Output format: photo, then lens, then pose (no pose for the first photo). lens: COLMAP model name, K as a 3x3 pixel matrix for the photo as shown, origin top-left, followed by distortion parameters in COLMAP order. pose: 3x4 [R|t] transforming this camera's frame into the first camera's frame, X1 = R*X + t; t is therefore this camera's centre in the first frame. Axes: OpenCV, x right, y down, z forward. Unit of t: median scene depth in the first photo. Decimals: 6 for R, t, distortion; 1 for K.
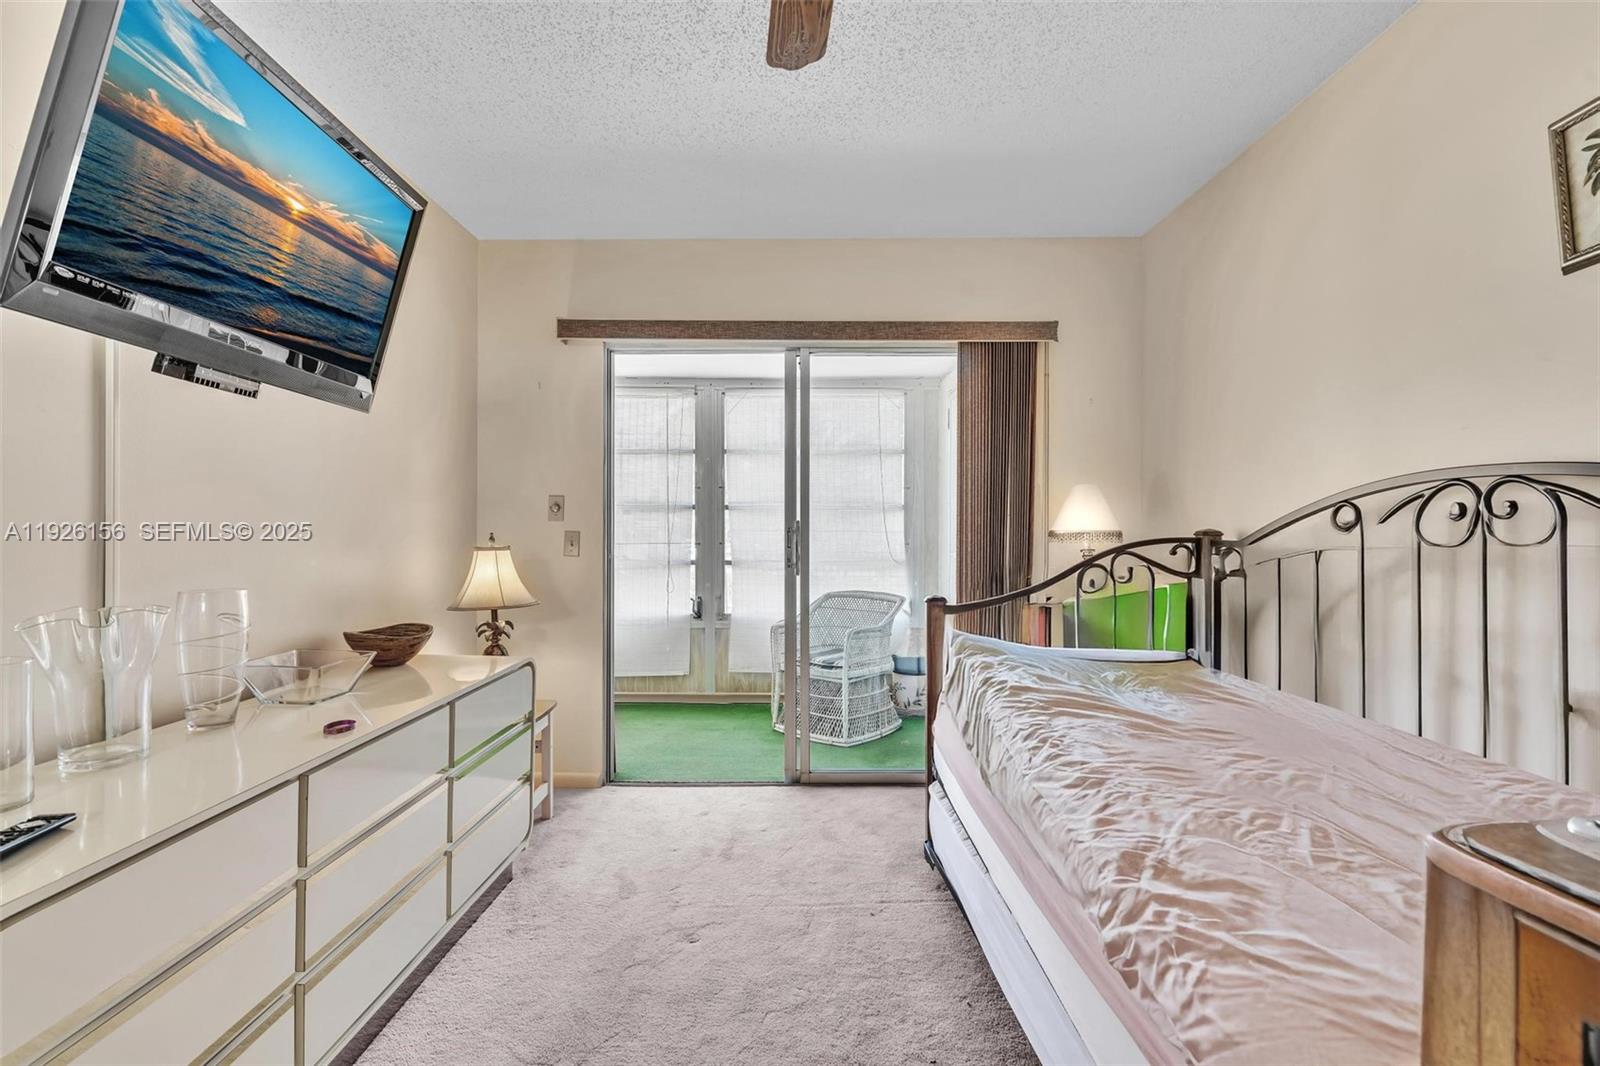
lens RADIAL K [[722.9, 0, 801.7], [0, 722.9, 529.8], [0, 0, 1]] dist [-0.000474, 0.000527]
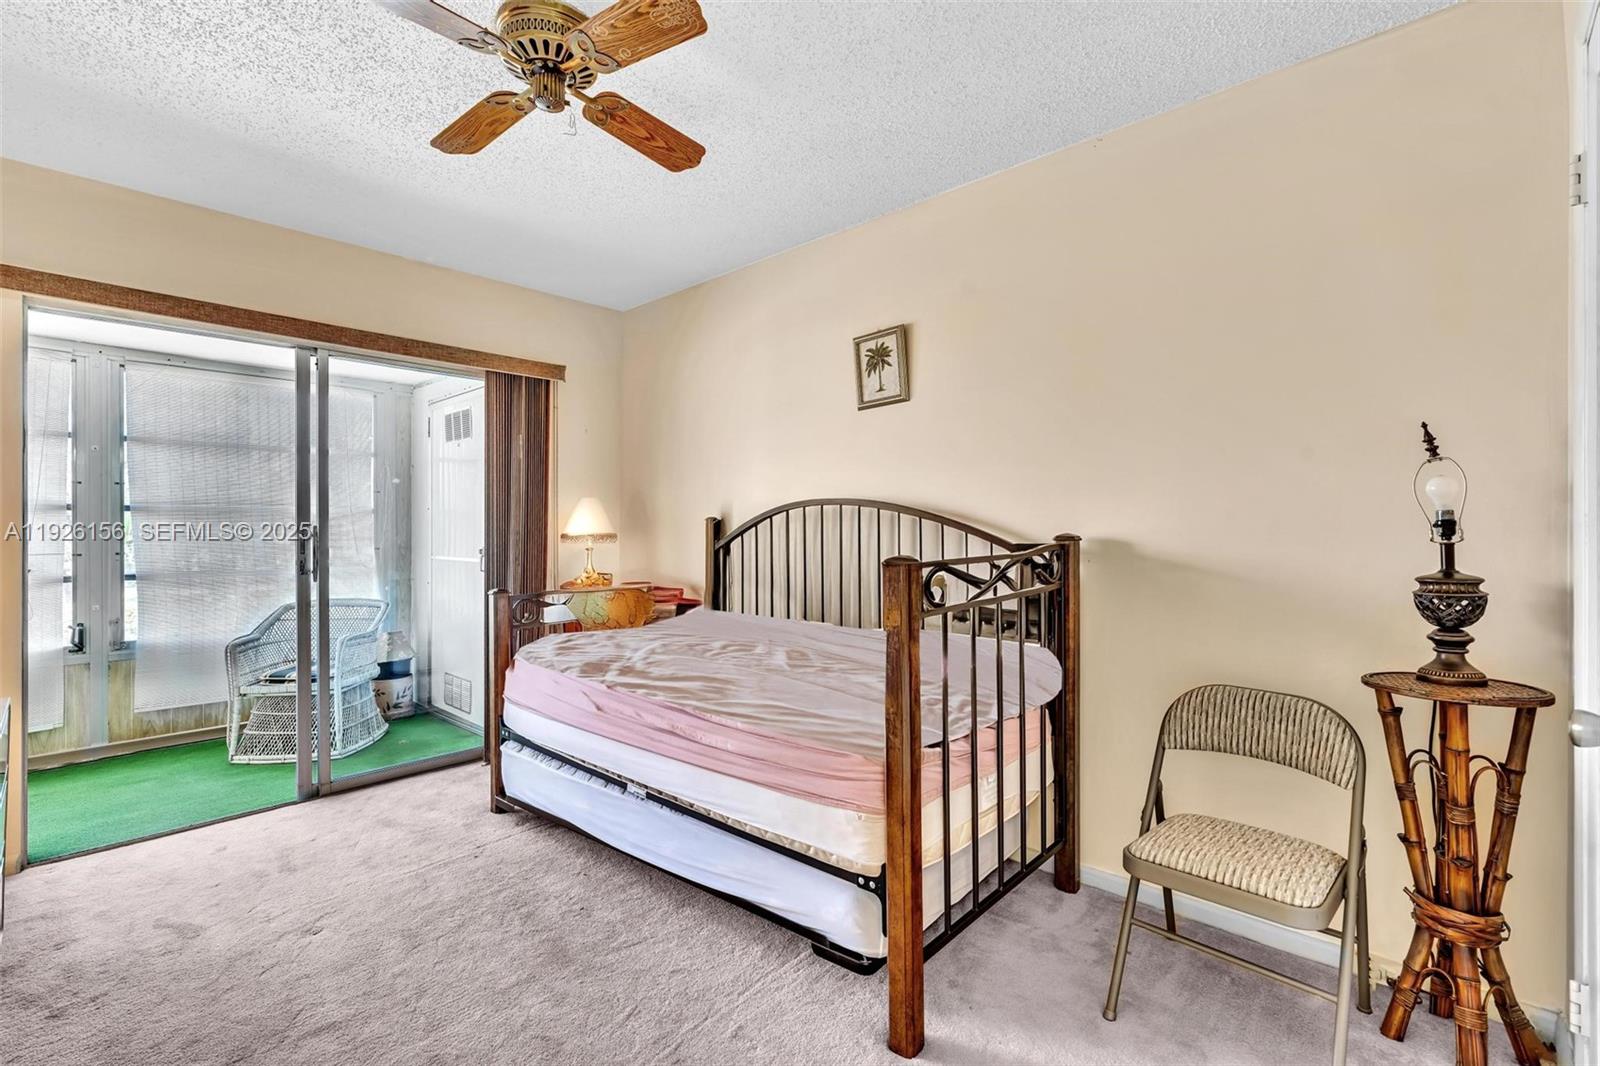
lens RADIAL K [[742.7, 0, 802.5], [0, 742.7, 527.3], [0, 0, 1]] dist [-0.002320, 0.000825]
pose [[0.668924, -0.002379, 0.743327, -0.308884], [0.008346, 0.999956, -0.004311, -0.000525], [-0.743284, 0.009087, 0.668914, -0.153001]]
